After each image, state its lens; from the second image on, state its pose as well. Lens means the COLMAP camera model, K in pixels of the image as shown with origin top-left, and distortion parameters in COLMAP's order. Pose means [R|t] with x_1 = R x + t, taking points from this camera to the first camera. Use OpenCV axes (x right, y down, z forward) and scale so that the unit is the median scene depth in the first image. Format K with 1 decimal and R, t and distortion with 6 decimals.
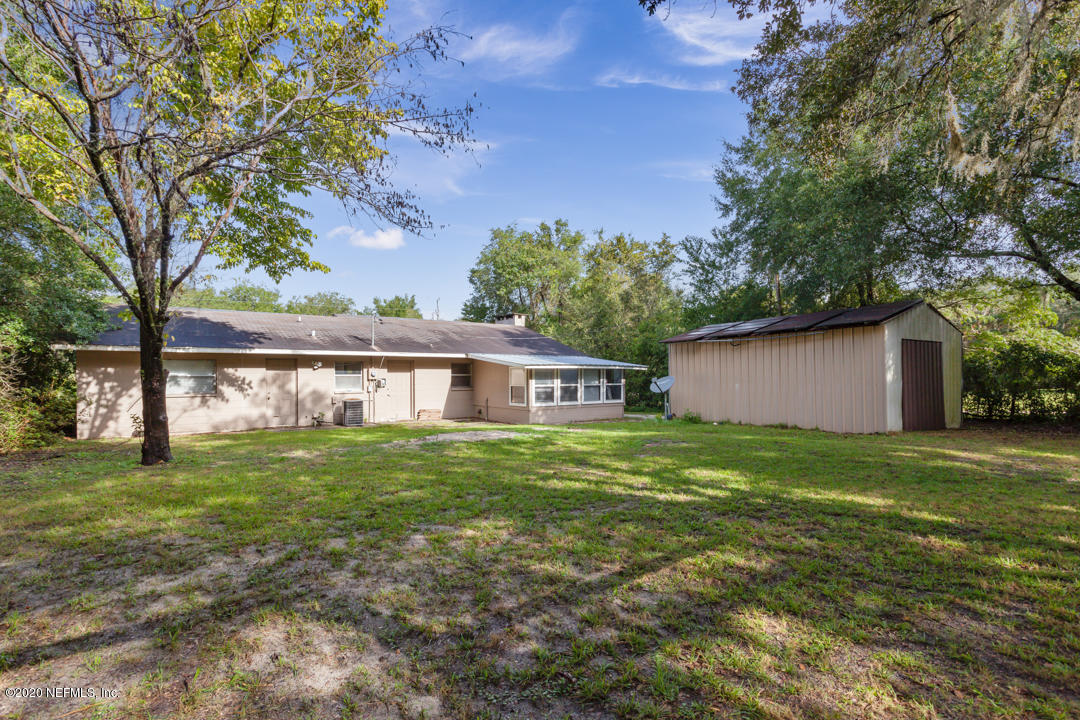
lens RADIAL K [[520.1, 0, 541.2], [0, 520.1, 362.6], [0, 0, 1]] dist [-0.002637, 0.000883]
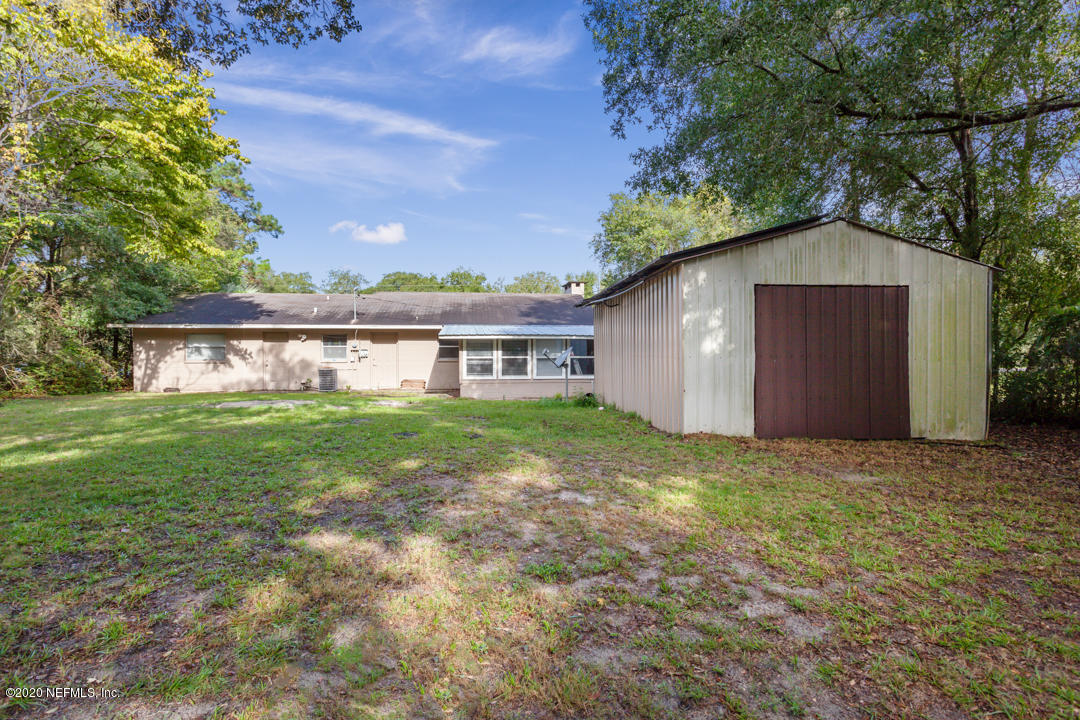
lens RADIAL K [[520.1, 0, 540.4], [0, 520.1, 356.7], [0, 0, 1]] dist [-0.002637, 0.000883]
pose [[0.866219, 0.008951, -0.499585, 0.602624], [0.010976, 0.999257, 0.036934, 0.010703], [0.499545, -0.037476, 0.865477, 0.267143]]
